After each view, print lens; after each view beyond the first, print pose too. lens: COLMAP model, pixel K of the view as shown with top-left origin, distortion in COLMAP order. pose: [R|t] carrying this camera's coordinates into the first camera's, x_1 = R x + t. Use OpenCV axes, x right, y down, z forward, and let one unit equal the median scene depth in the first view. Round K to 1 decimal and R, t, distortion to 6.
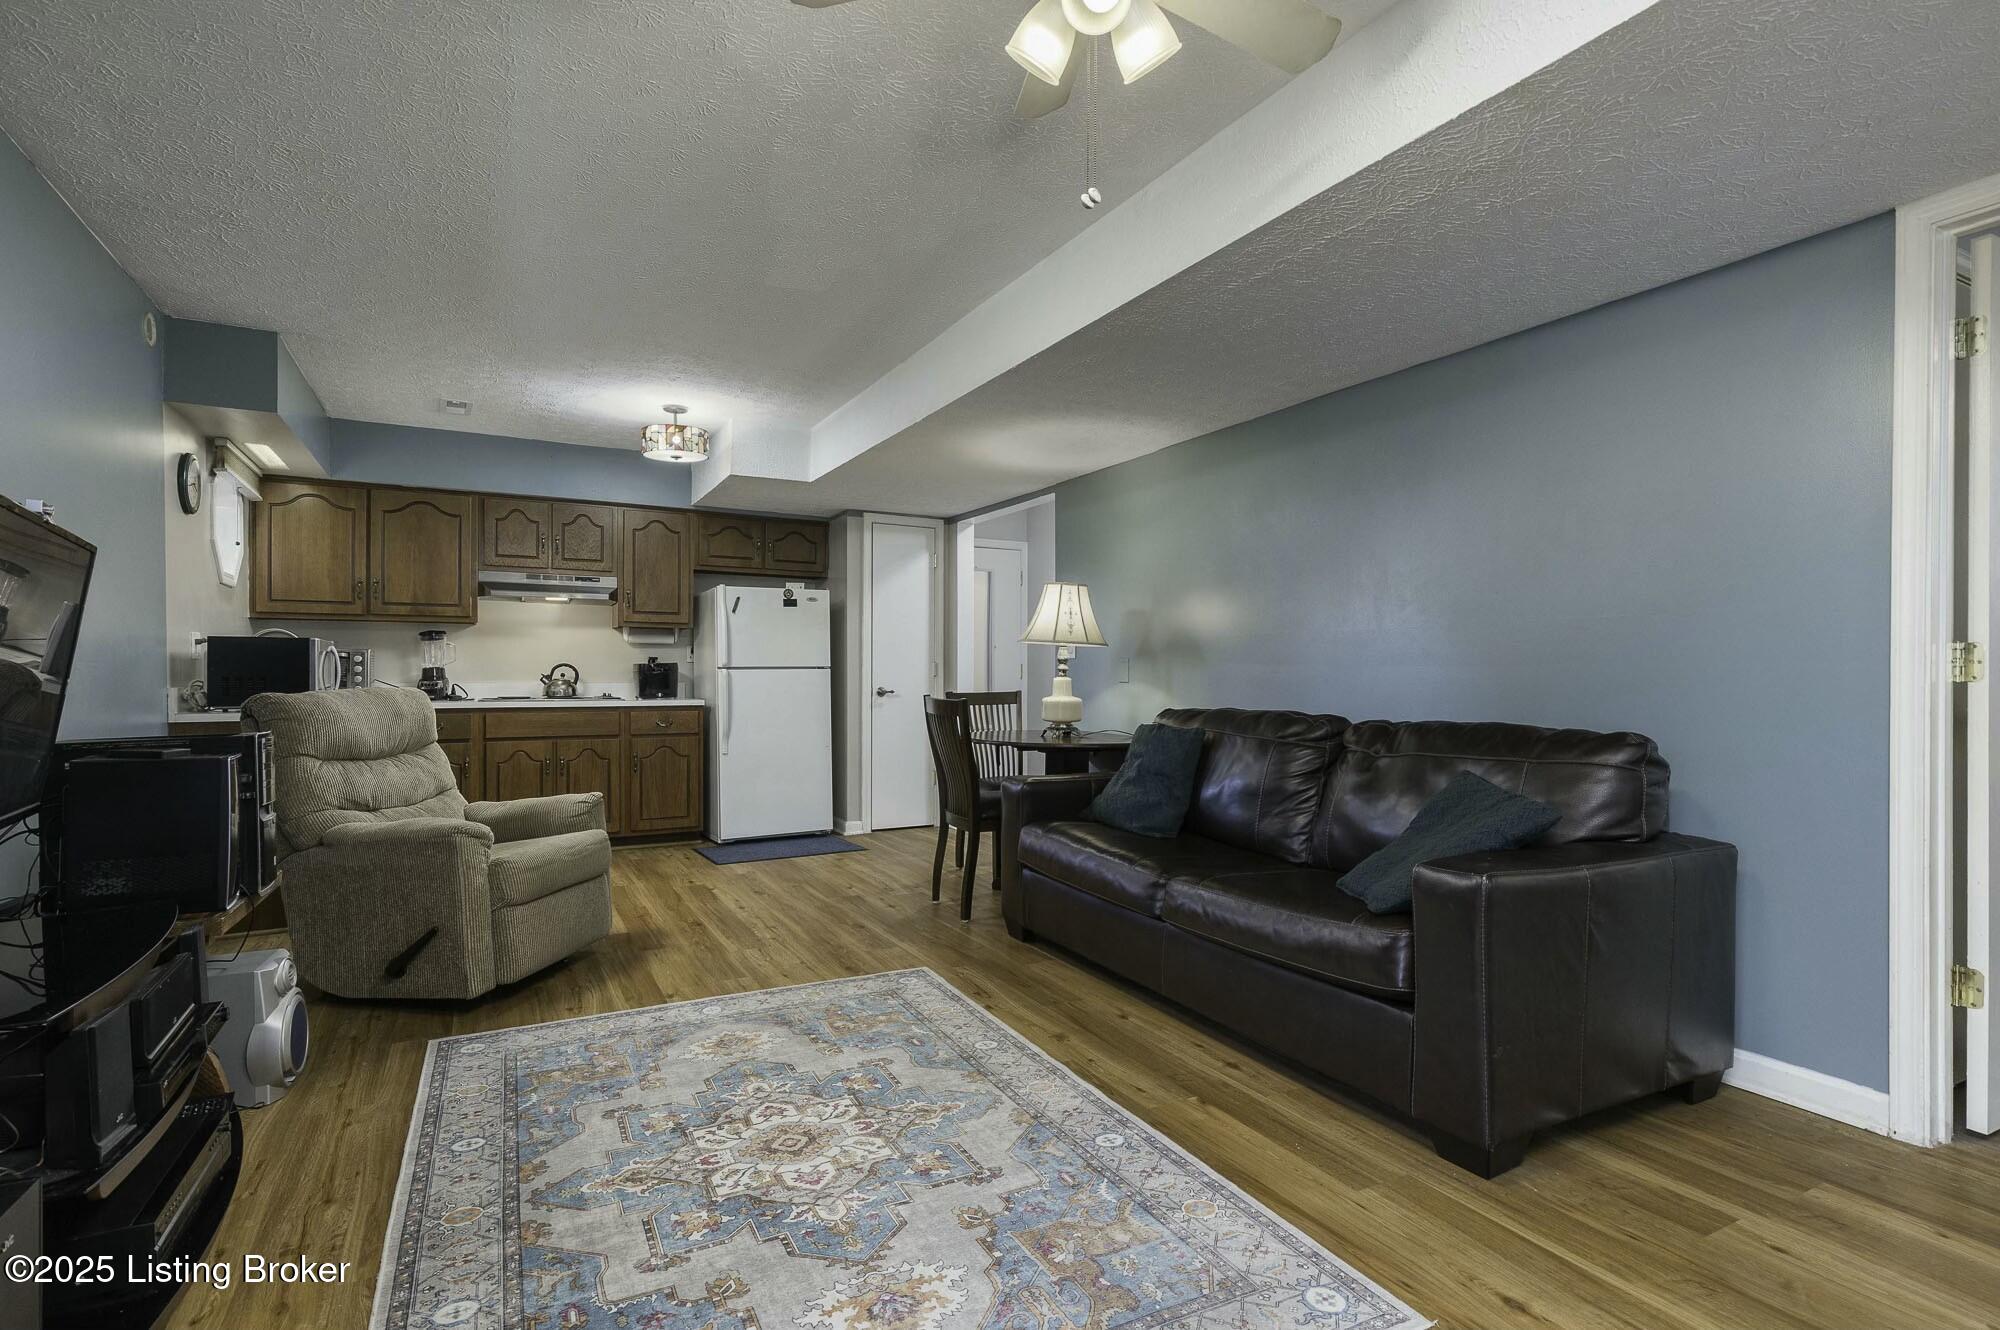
lens RADIAL K [[961.1, 0, 979.8], [0, 961.1, 668.8], [0, 0, 1]] dist [0.004301, 0.000504]
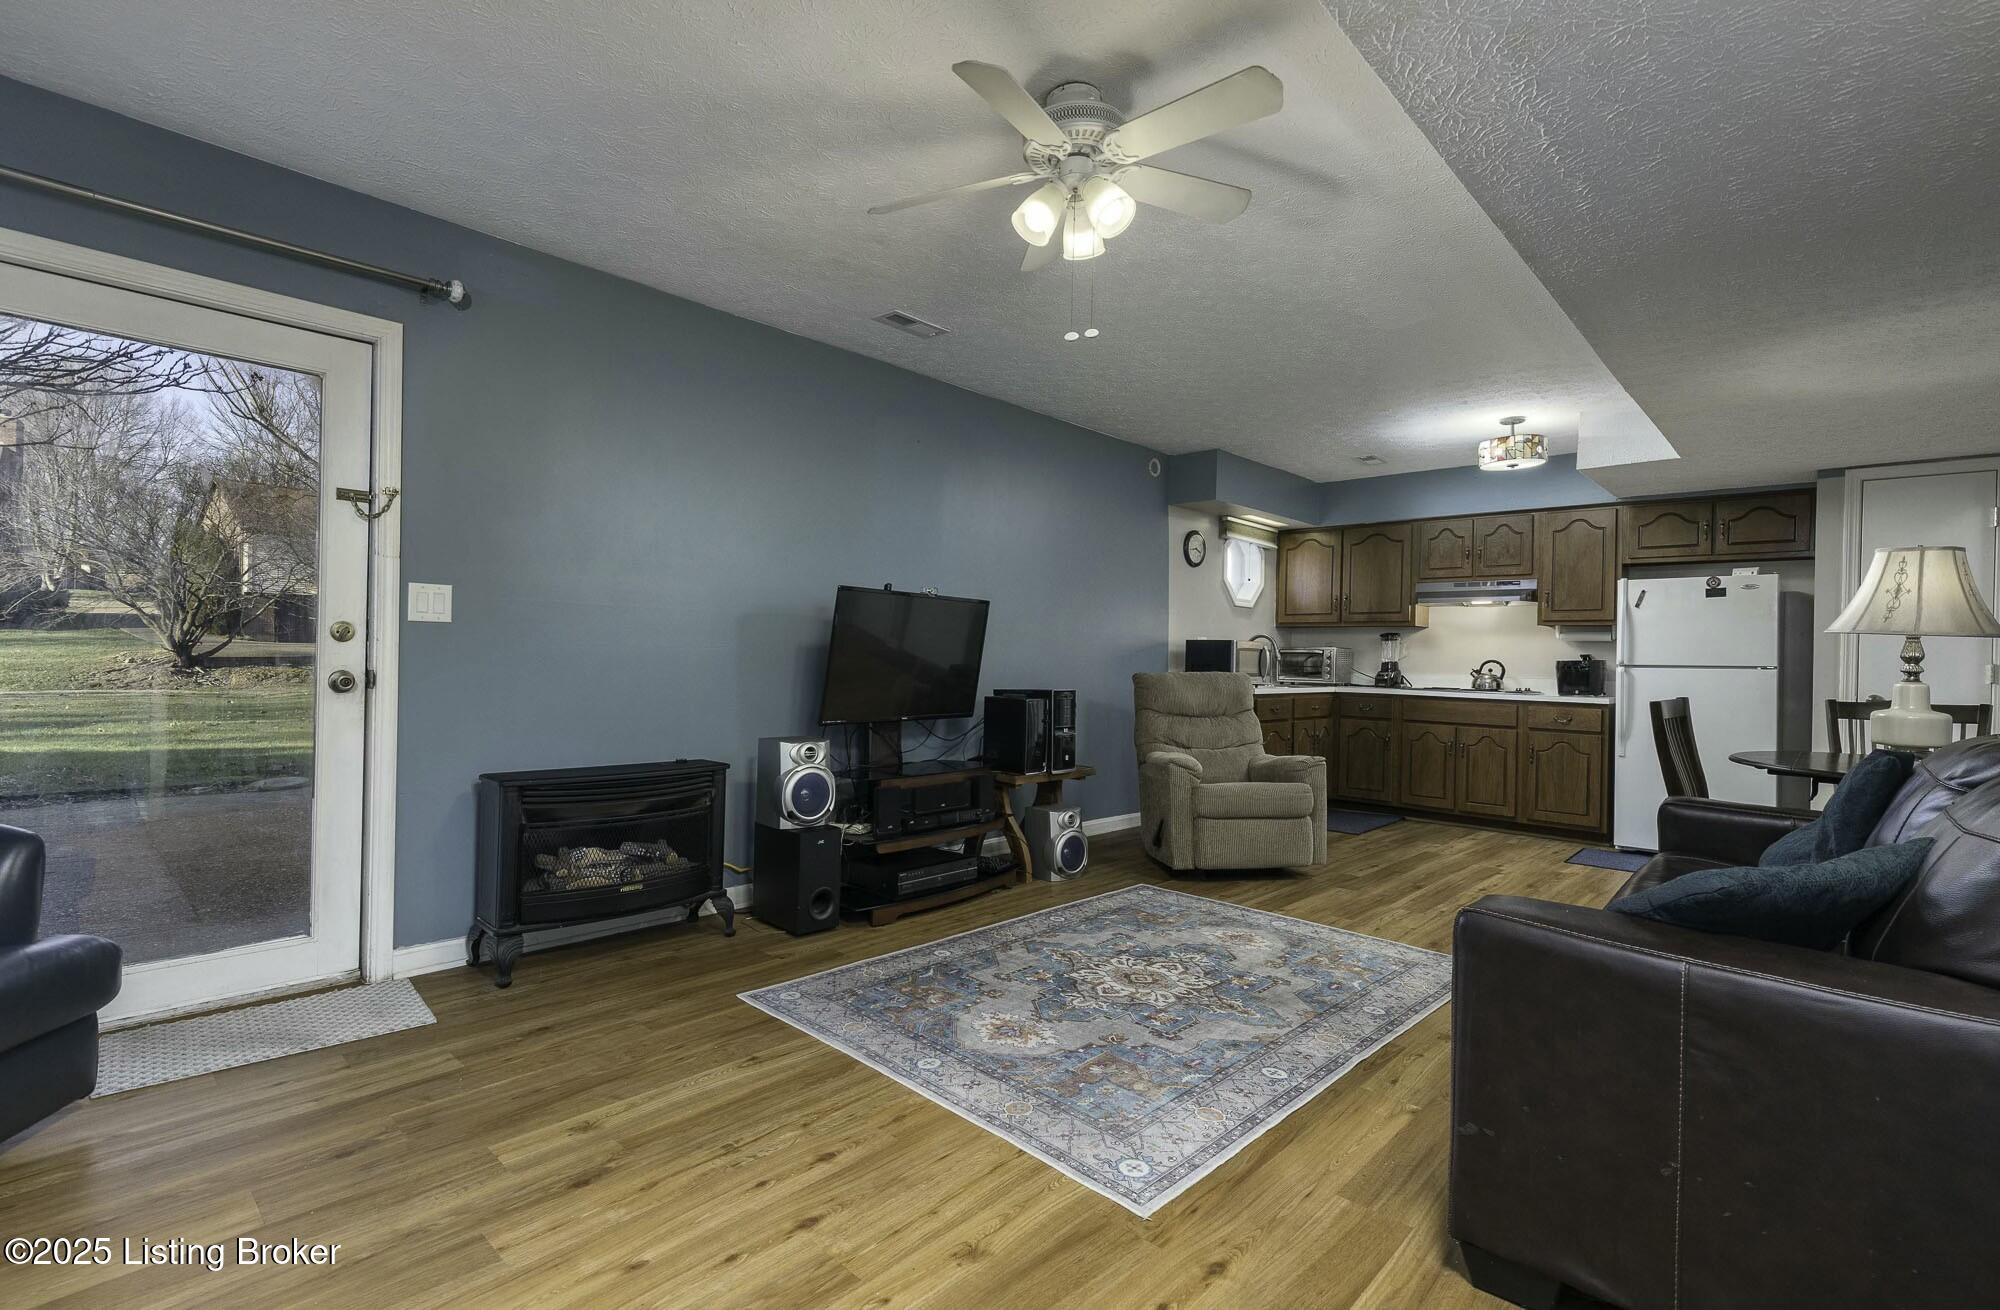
lens RADIAL K [[894.3, 0, 992.8], [0, 894.3, 657.2], [0, 0, 1]] dist [0.002652, -0.000038]
pose [[0.324887, 0.005961, -0.945734, 0.736826], [-0.016964, 0.999856, 0.000475, 0.001466], [0.945601, 0.015889, 0.324942, 0.237931]]
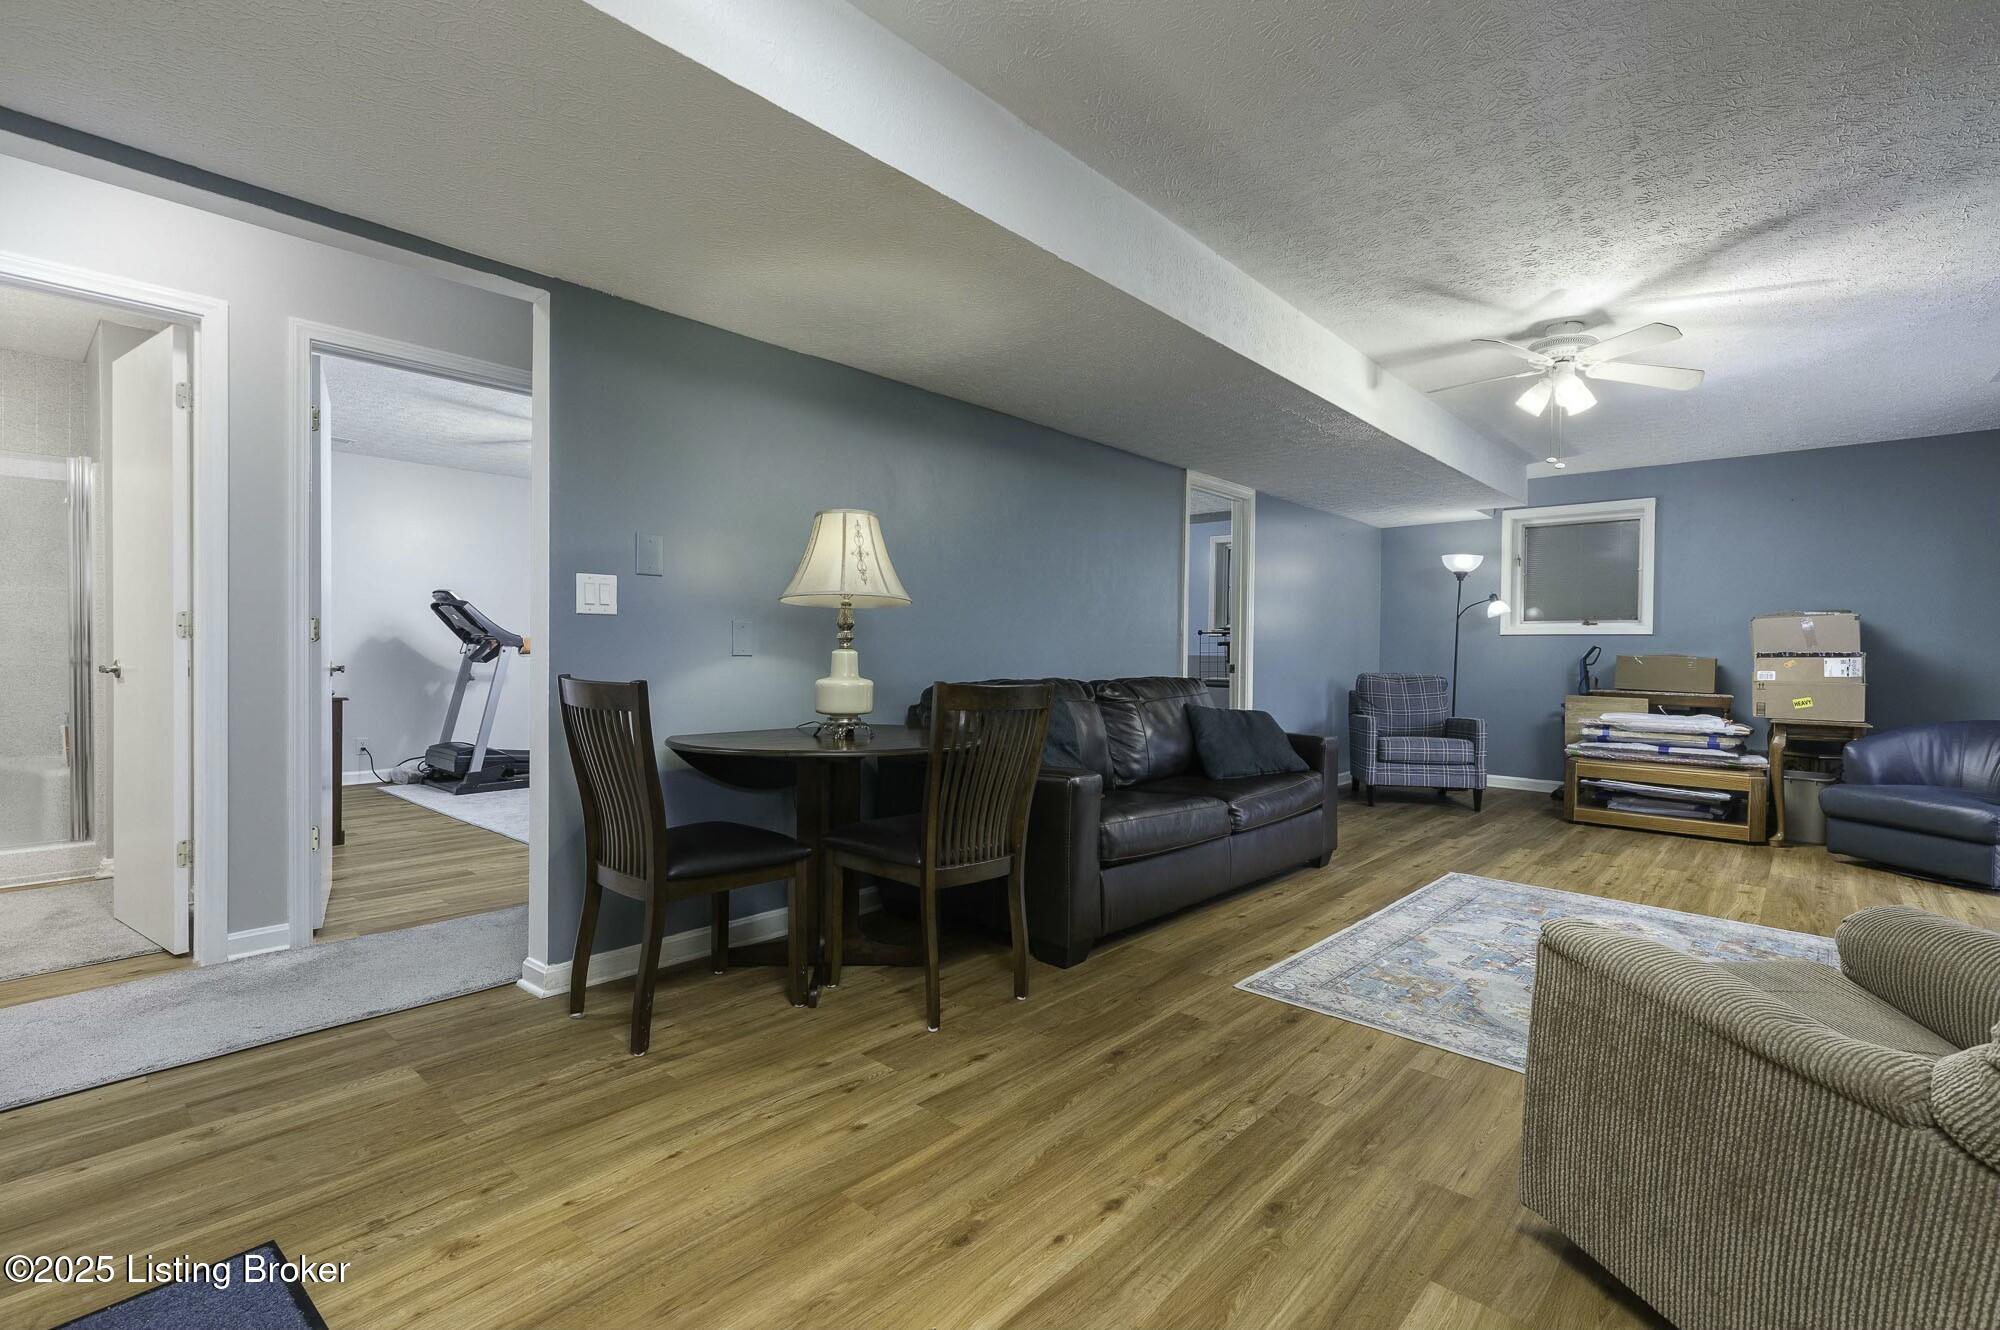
lens RADIAL K [[961.1, 0, 987.1], [0, 961.1, 655.2], [0, 0, 1]] dist [0.004301, 0.000504]
pose [[-0.367350, -0.021346, 0.929838, -0.886628], [-0.024983, 0.999602, 0.013077, 0.007390], [-0.929747, -0.018426, -0.367737, 1.752891]]
